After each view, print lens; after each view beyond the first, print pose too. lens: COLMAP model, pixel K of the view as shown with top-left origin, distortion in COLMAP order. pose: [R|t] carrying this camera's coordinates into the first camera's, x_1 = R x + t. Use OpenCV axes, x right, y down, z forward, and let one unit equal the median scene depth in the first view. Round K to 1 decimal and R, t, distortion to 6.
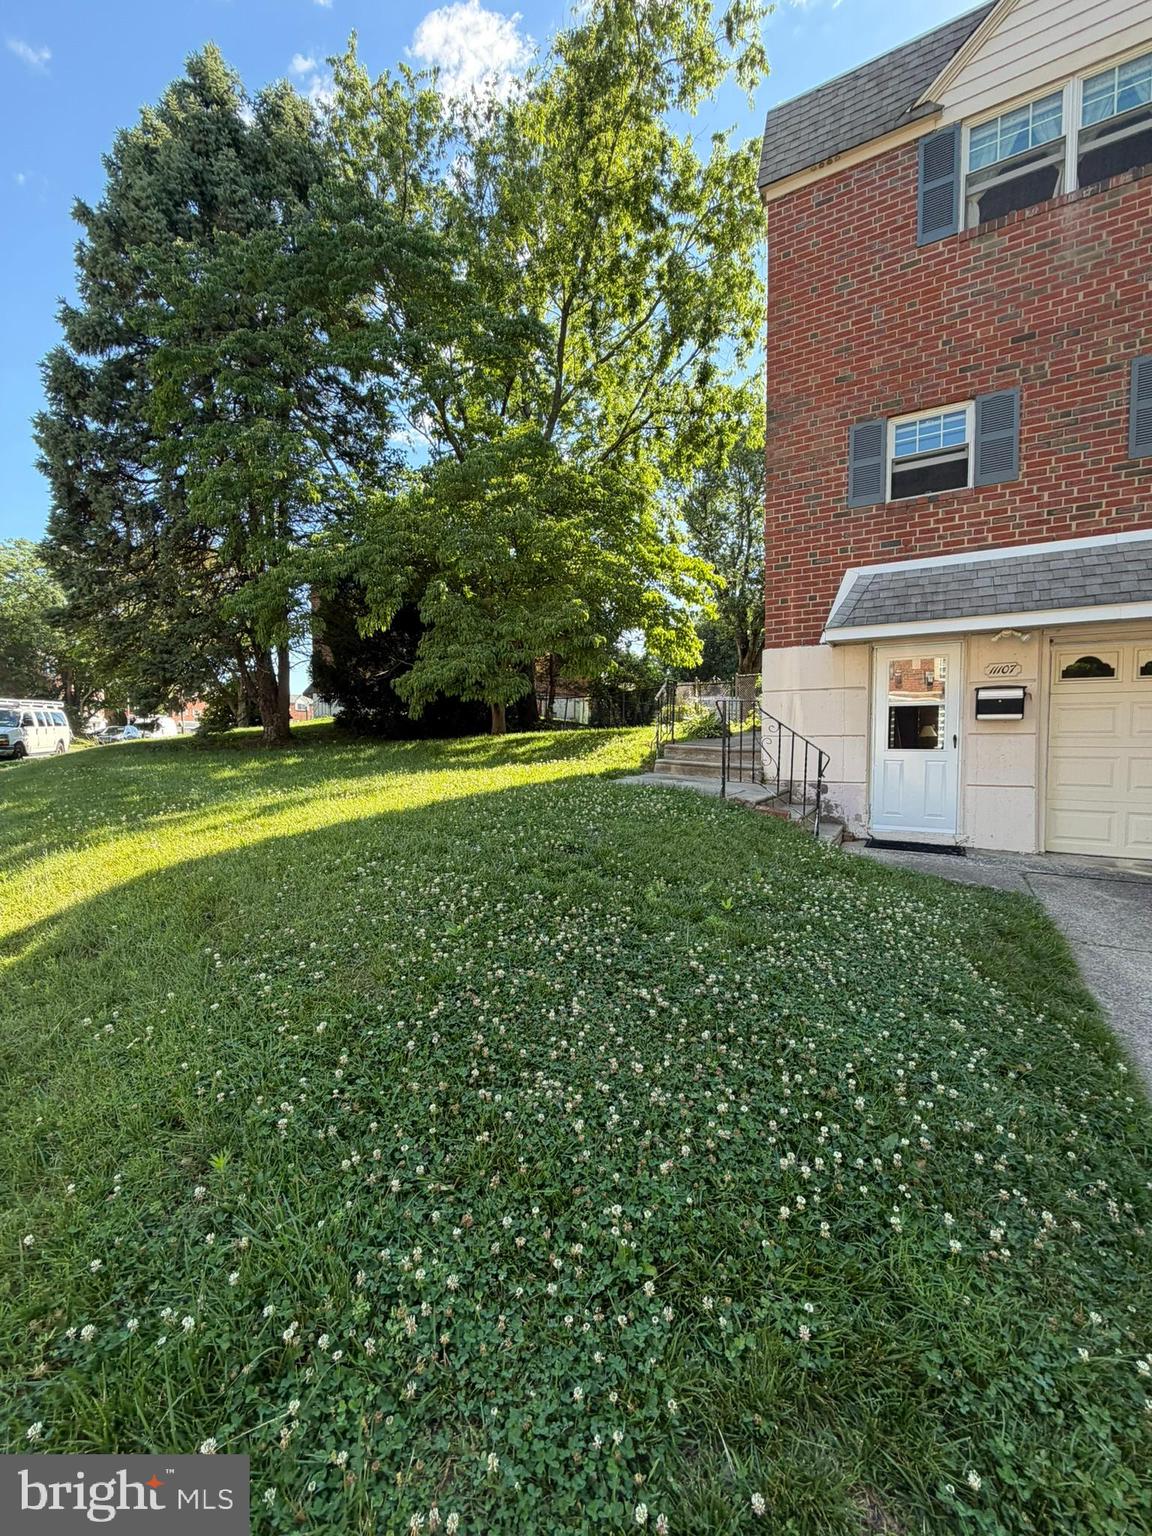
lens RADIAL K [[613.0, 0, 576.2], [0, 613.0, 766.5], [0, 0, 1]] dist [0.000421, 0.000054]
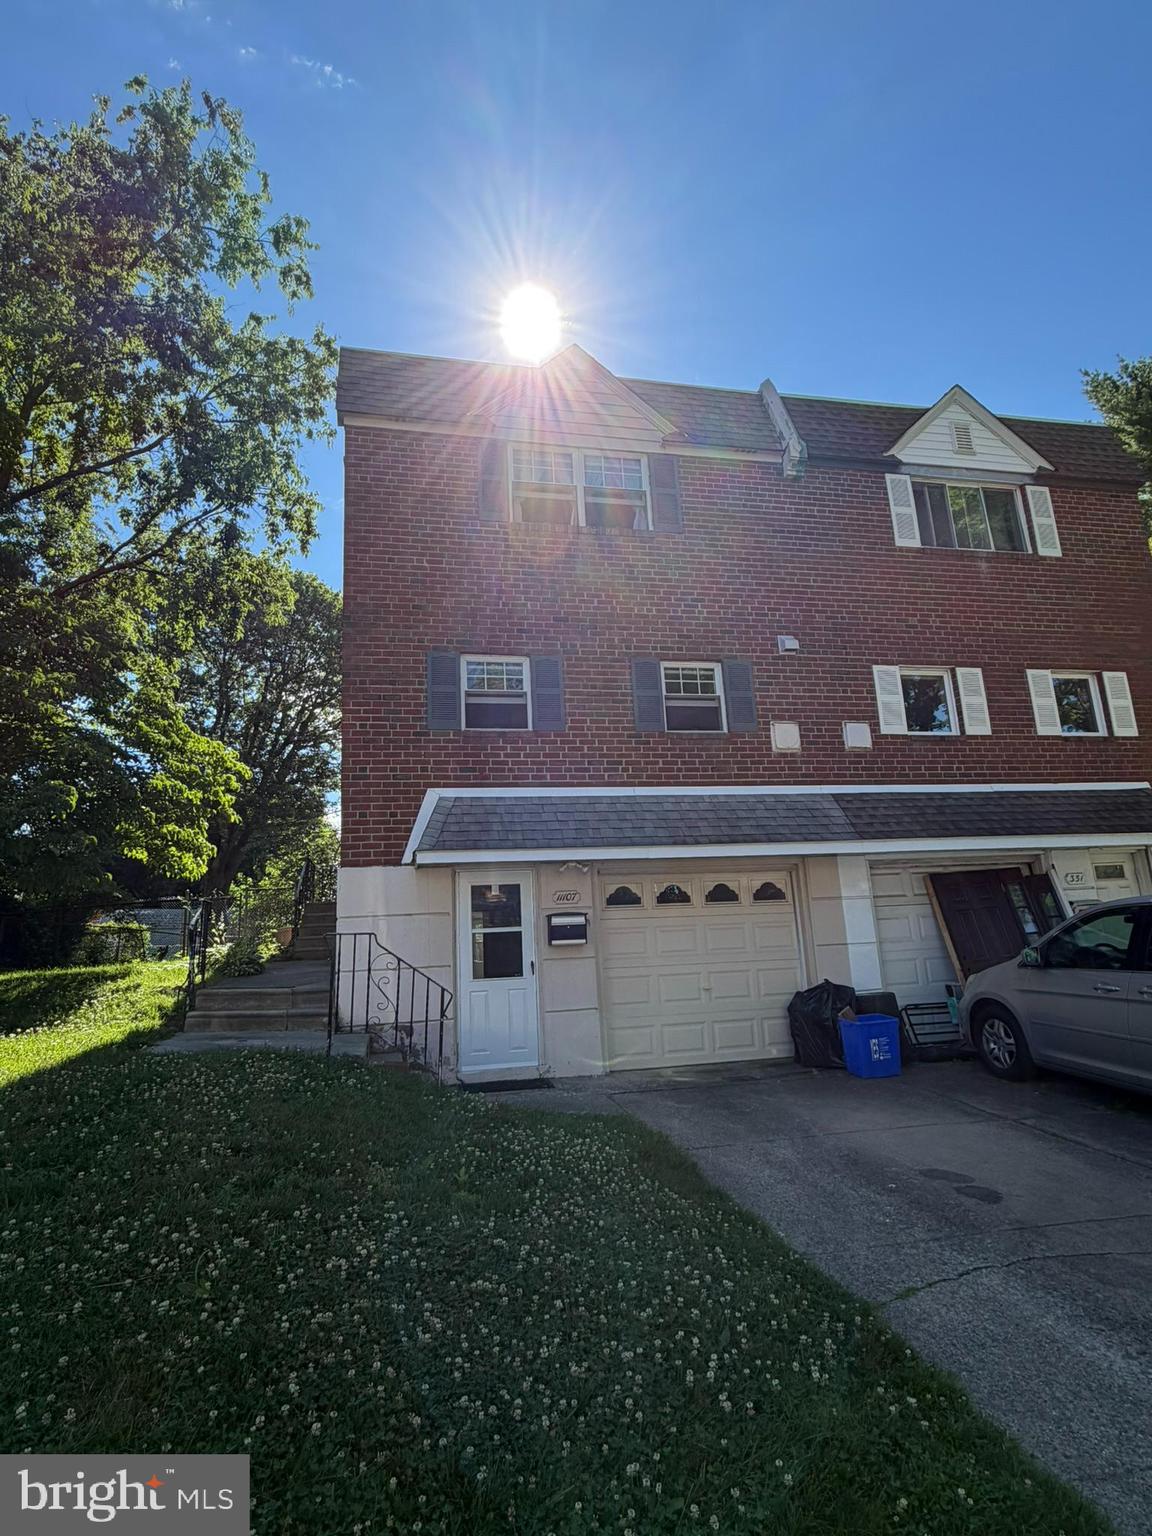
lens RADIAL K [[796.3, 0, 574.2], [0, 796.3, 767.3], [0, 0, 1]] dist [-0.004780, -0.000262]
pose [[0.737079, 0.115722, 0.665825, -0.225222], [0.076634, 0.964563, -0.252479, -0.022220], [-0.671447, 0.237122, 0.702091, -0.036821]]
